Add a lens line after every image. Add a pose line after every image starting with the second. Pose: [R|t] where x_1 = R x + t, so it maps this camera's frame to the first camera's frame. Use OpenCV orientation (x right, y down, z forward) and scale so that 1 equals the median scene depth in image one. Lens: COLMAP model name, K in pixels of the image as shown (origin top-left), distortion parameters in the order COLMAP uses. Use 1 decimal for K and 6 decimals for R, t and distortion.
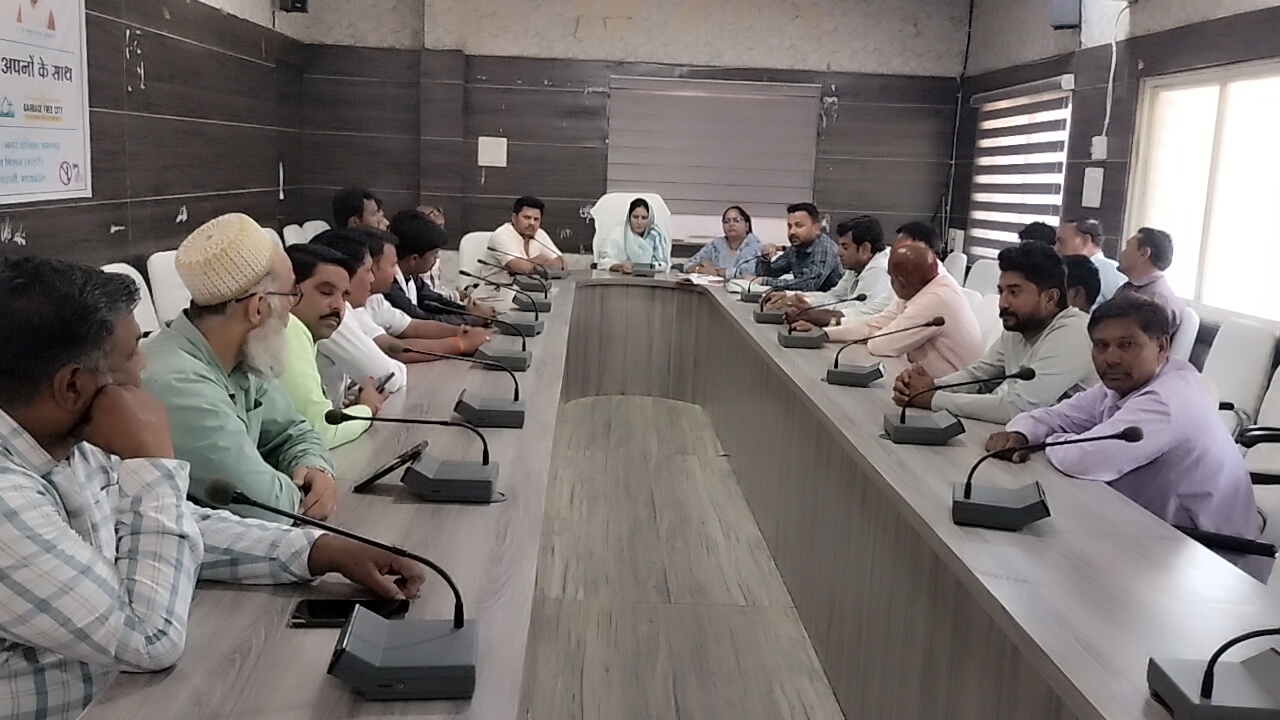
lens RADIAL K [[1120.9, 0, 640.3], [0, 1120.9, 357.2], [0, 0, 1]] dist [0.100712, -0.200475]
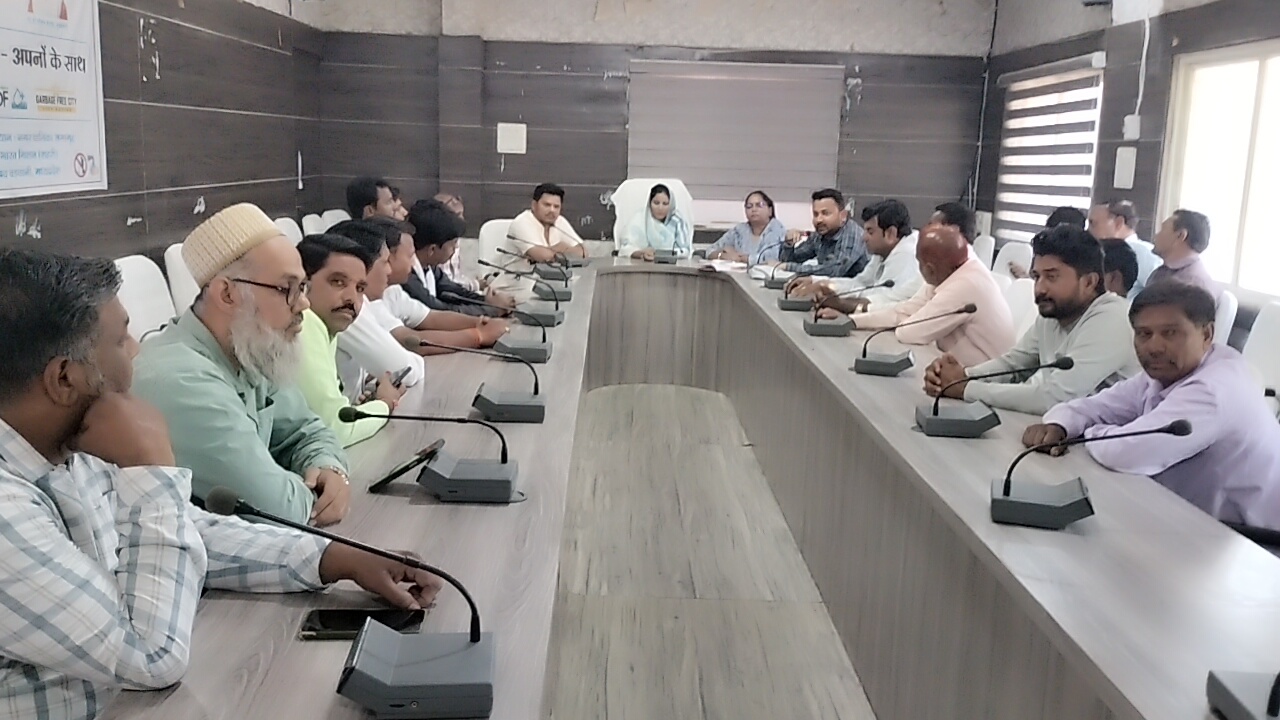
lens RADIAL K [[1120.9, 0, 640.3], [0, 1120.9, 357.2], [0, 0, 1]] dist [0.100712, -0.200475]
pose [[0.999779, -0.007667, -0.019581, -0.000401], [0.007917, 0.999888, 0.012709, -0.002749], [0.019482, -0.012861, 0.999727, 0.014777]]
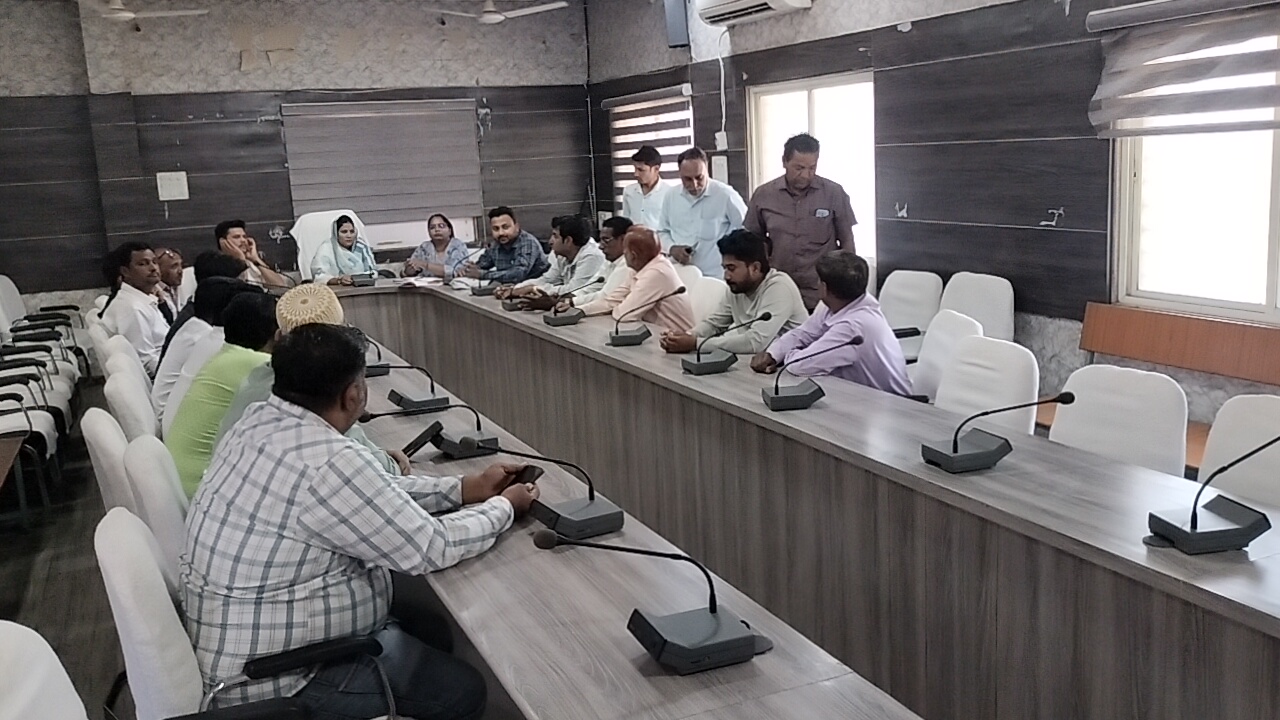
lens RADIAL K [[1114.7, 0, 640.2], [0, 1114.7, 354.7], [0, 0, 1]] dist [0.105722, -0.192407]
pose [[0.924892, -0.157808, 0.345936, -0.173393], [0.152538, 0.987379, 0.042594, -0.012380], [-0.348291, 0.013373, 0.937291, -0.174782]]
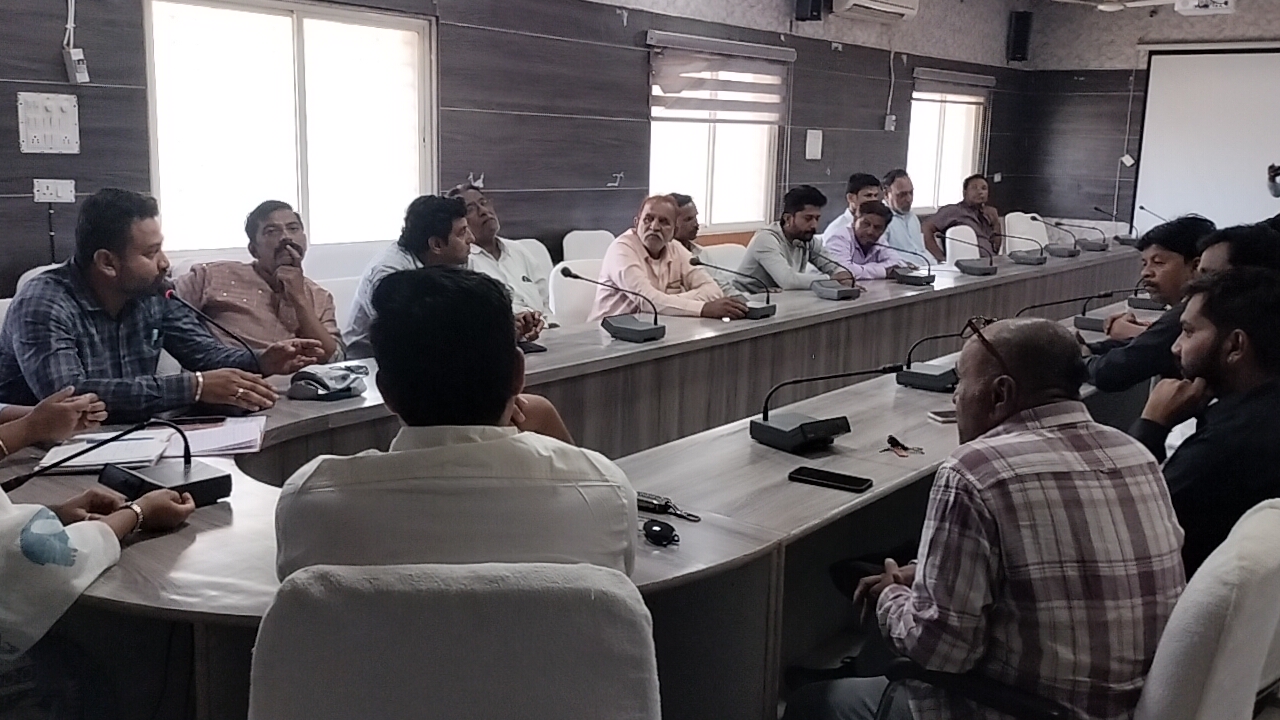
lens RADIAL K [[1115.4, 0, 640.0], [0, 1115.4, 360.0], [0, 0, 1]] dist [0.101727, -0.197835]
pose [[-0.747393, -0.205980, 0.631645, -0.335833], [0.036473, 0.936571, 0.348574, -0.262749], [-0.663380, 0.283560, -0.692474, 1.403083]]
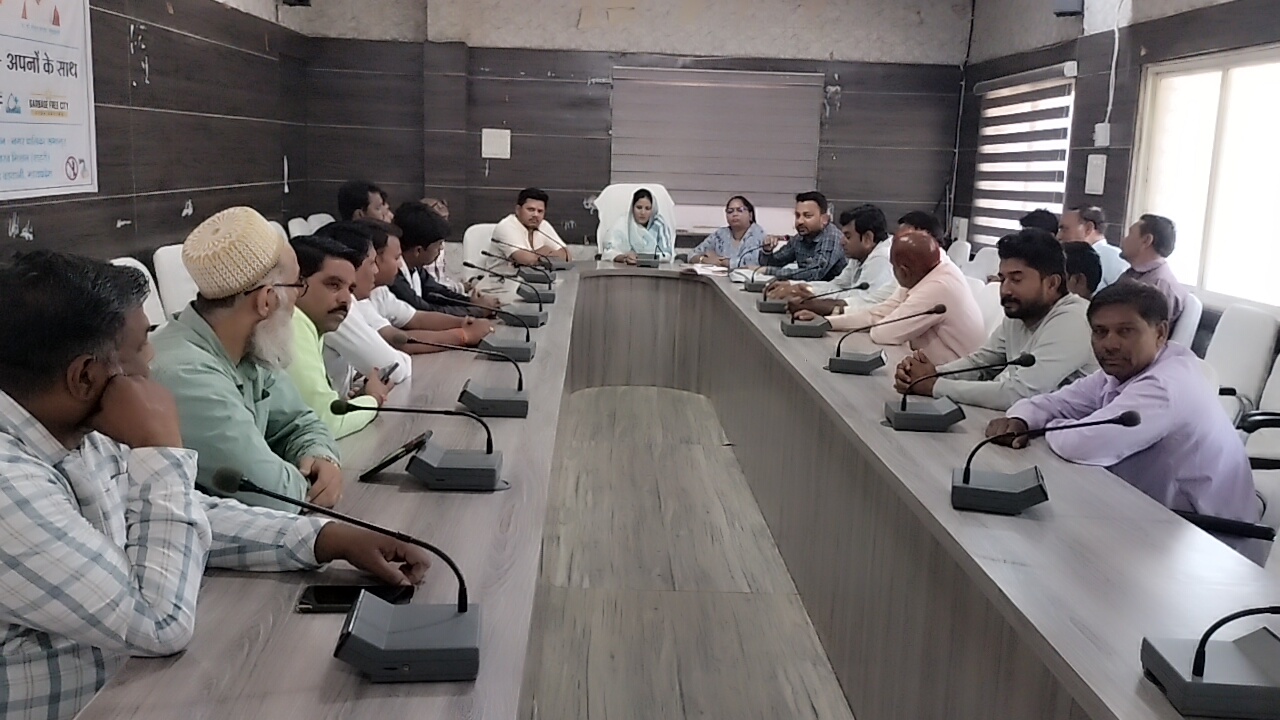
lens RADIAL K [[1120.9, 0, 640.3], [0, 1120.9, 357.2], [0, 0, 1]] dist [0.100712, -0.200475]
pose [[0.999960, -0.006993, -0.005550, 0.001766], [0.007037, 0.999944, 0.007875, 0.000791], [0.005495, -0.007914, 0.999954, -0.004033]]
